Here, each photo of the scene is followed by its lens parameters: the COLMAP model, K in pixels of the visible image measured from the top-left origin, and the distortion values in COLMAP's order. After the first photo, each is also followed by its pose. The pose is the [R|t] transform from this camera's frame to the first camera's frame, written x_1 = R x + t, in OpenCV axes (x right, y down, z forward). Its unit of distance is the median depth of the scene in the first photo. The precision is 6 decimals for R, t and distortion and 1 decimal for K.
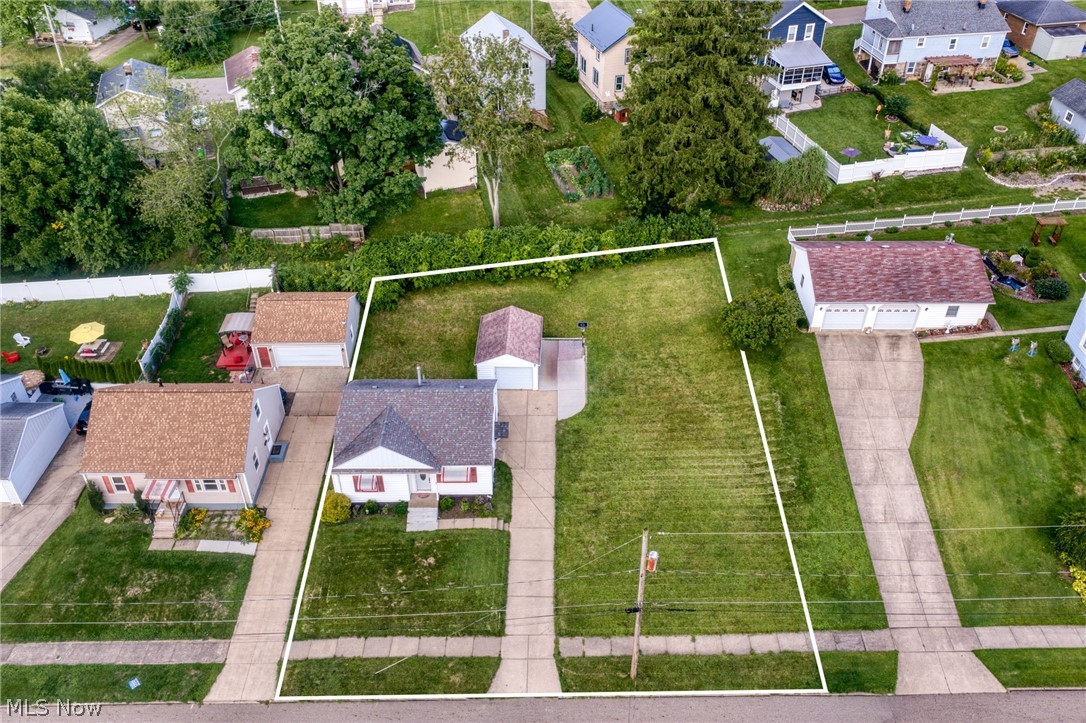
lens RADIAL K [[887.3, 0, 543.0], [0, 887.3, 361.5], [0, 0, 1]] dist [0.042275, -0.065207]
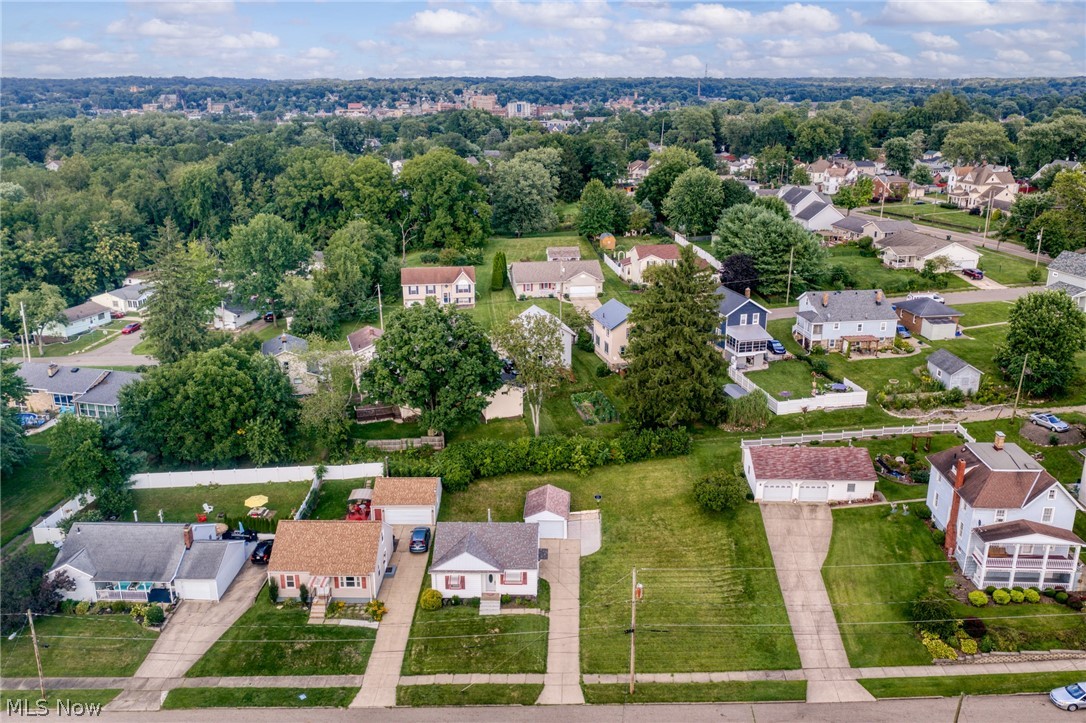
lens RADIAL K [[887.3, 0, 543.0], [0, 887.3, 361.5], [0, 0, 1]] dist [0.042275, -0.065207]
pose [[0.999733, 0.005613, -0.022413, -0.016427], [-0.012728, 0.943382, -0.331465, 0.280151], [0.019283, 0.331662, 0.943201, -0.533022]]
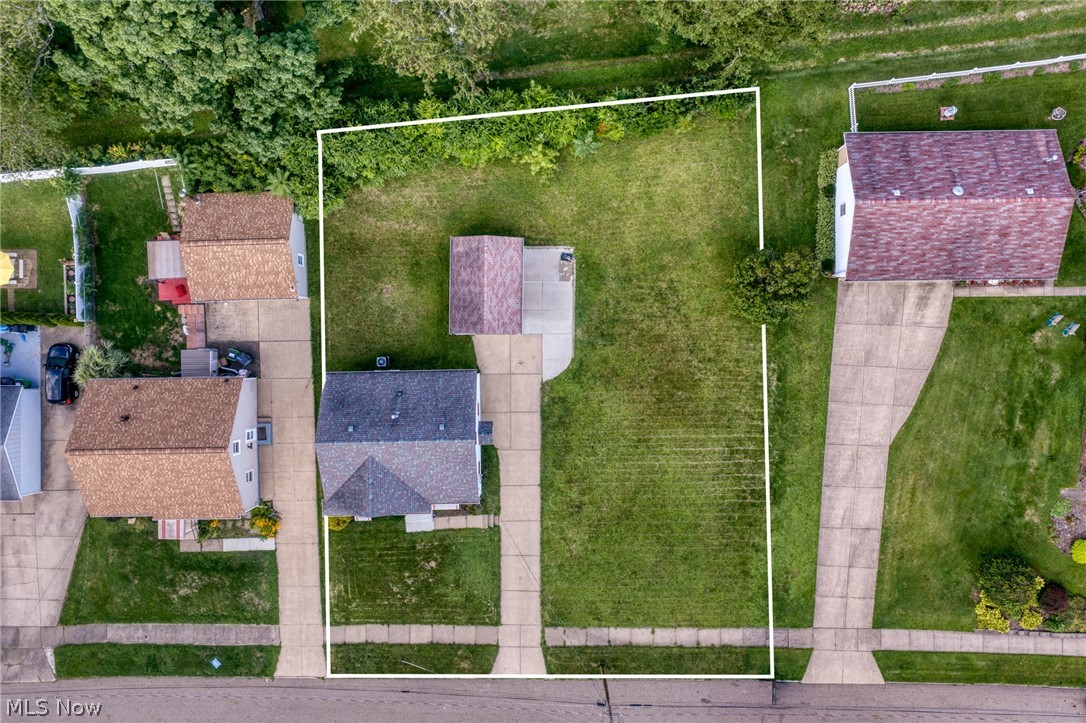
lens RADIAL K [[887.3, 0, 543.0], [0, 887.3, 361.5], [0, 0, 1]] dist [0.042275, -0.065207]
pose [[0.999853, -0.016771, -0.003432, 0.023353], [0.012791, 0.598714, 0.800860, -0.811400], [-0.011377, -0.800787, 0.598841, 0.499899]]
